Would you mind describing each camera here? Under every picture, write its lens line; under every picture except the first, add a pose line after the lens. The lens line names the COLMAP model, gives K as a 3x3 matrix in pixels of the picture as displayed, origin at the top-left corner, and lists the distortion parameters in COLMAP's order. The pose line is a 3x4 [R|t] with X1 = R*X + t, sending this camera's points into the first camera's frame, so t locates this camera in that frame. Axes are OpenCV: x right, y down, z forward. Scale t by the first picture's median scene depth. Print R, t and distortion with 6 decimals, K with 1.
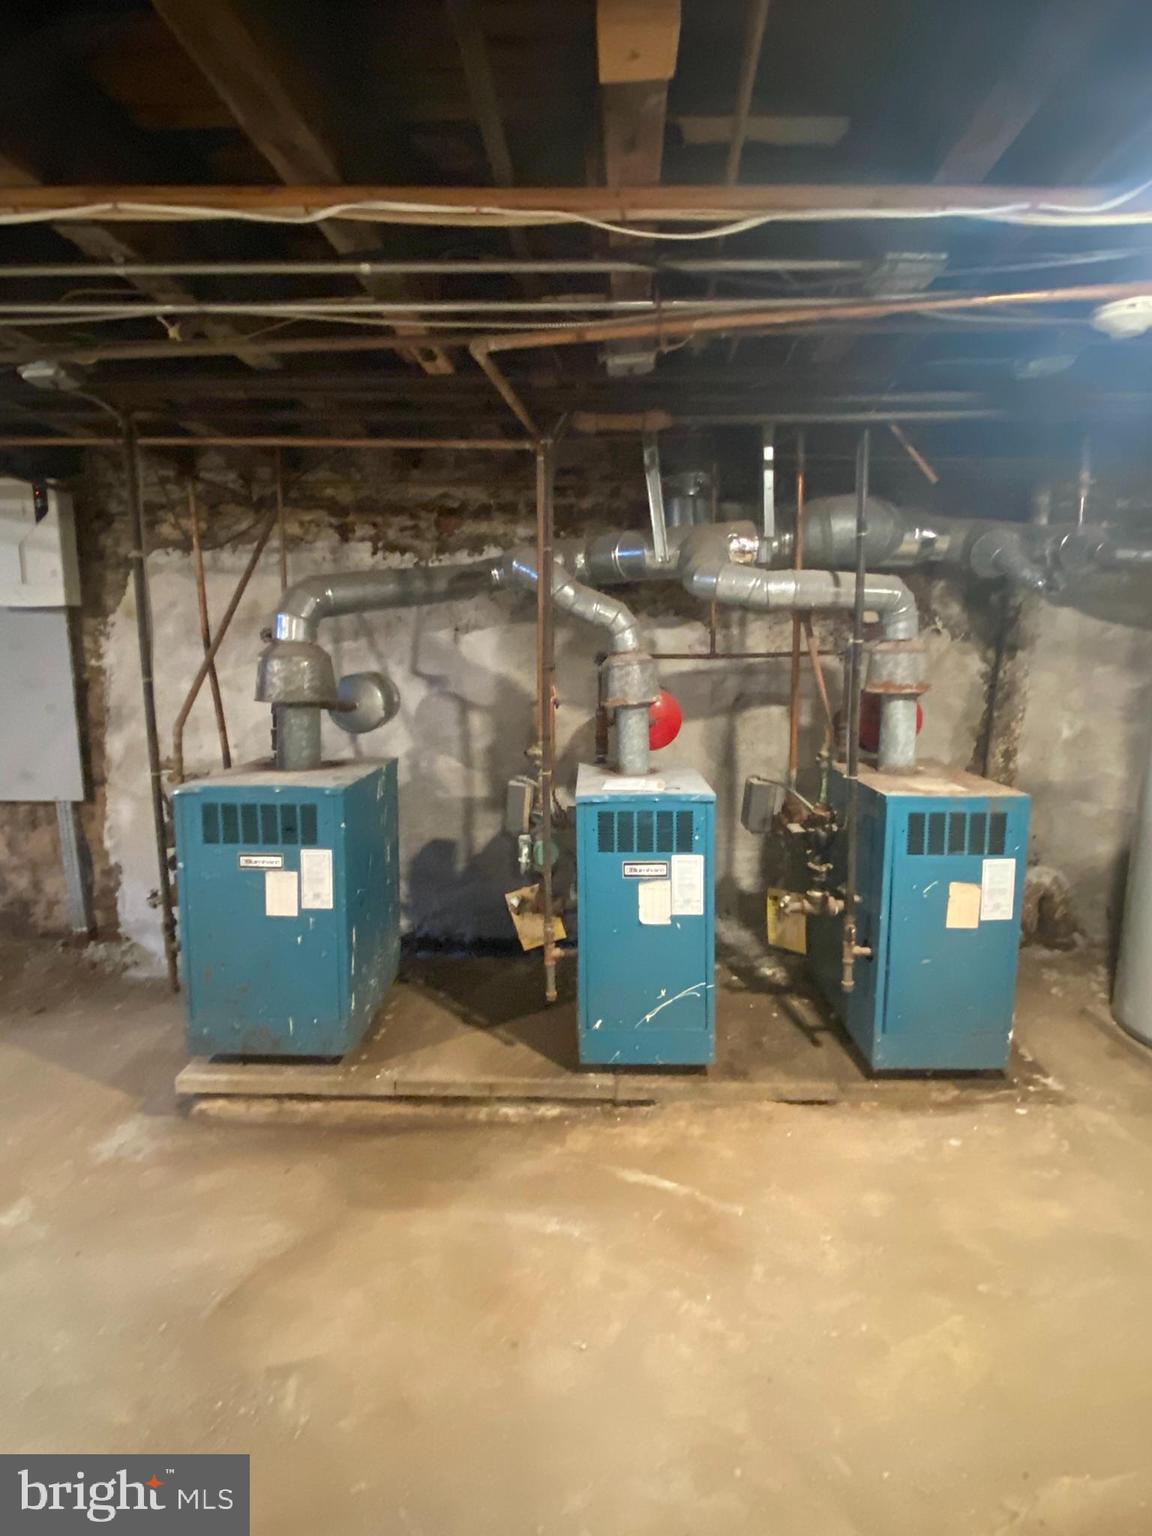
lens RADIAL K [[843.8, 0, 576.0], [0, 843.8, 768.0], [0, 0, 1]] dist [0.001660, 0.000253]
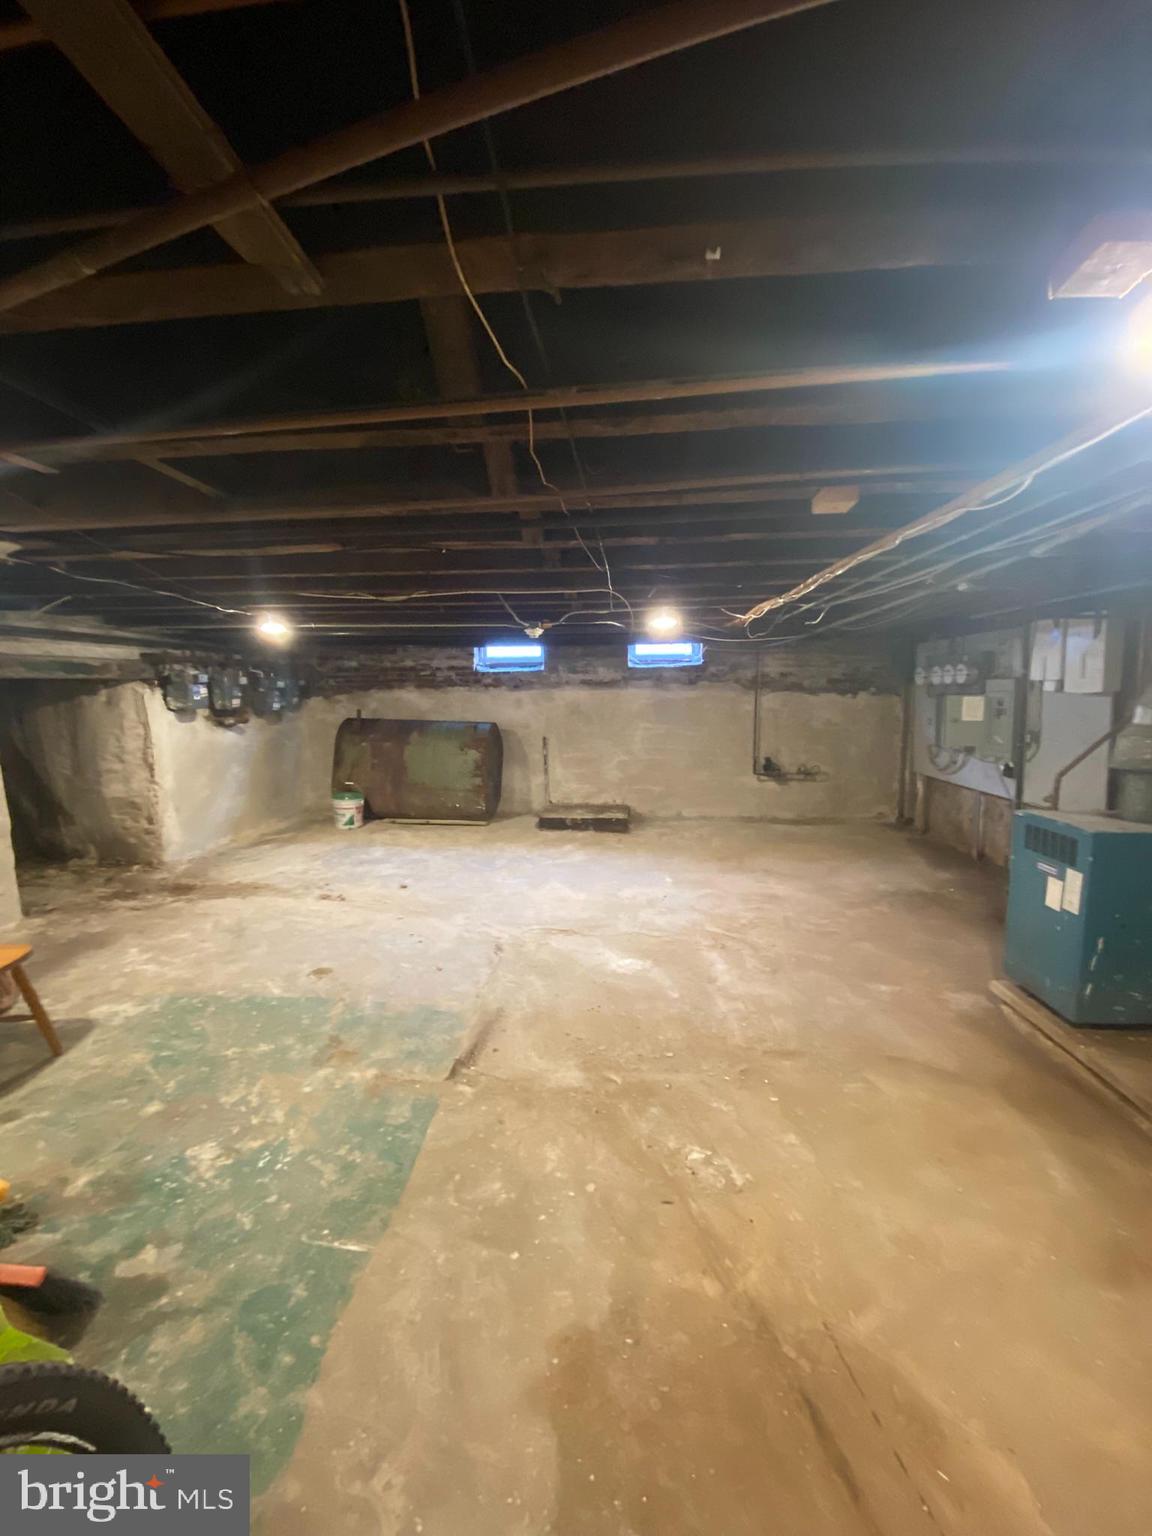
lens RADIAL K [[621.2, 0, 576.0], [0, 621.2, 768.0], [0, 0, 1]] dist [-0.000181, -0.000026]
pose [[-0.043605, 0.113070, -0.992630, 0.735678], [-0.139889, 0.983095, 0.118129, -0.079061], [0.989207, 0.144009, -0.027050, 0.154383]]
